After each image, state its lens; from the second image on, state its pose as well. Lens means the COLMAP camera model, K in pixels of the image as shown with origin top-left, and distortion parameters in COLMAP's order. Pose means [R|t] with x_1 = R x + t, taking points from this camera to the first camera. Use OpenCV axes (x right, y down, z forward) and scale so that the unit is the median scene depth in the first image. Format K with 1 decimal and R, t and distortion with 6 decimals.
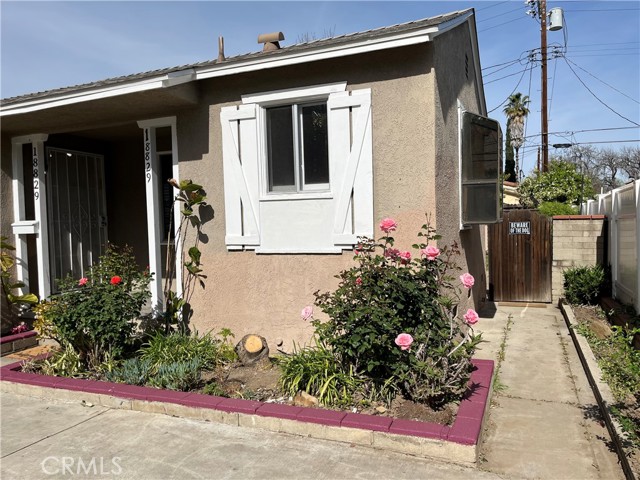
lens RADIAL K [[482.1, 0, 320.4], [0, 482.1, 243.0], [0, 0, 1]] dist [0.049249, -0.057972]
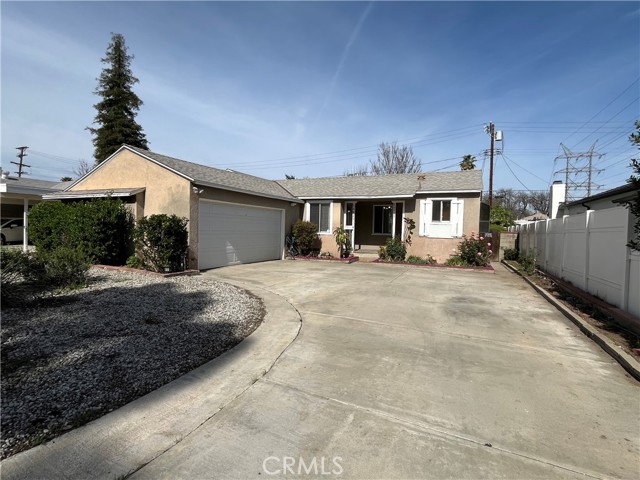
lens RADIAL K [[325.1, 0, 319.4], [0, 325.1, 237.8], [0, 0, 1]] dist [-0.004860, -0.000263]
pose [[0.998542, 0.049684, -0.021113, -0.756312], [-0.049848, 0.998730, -0.007330, 0.067403], [0.020722, 0.008372, 0.999750, -1.302621]]
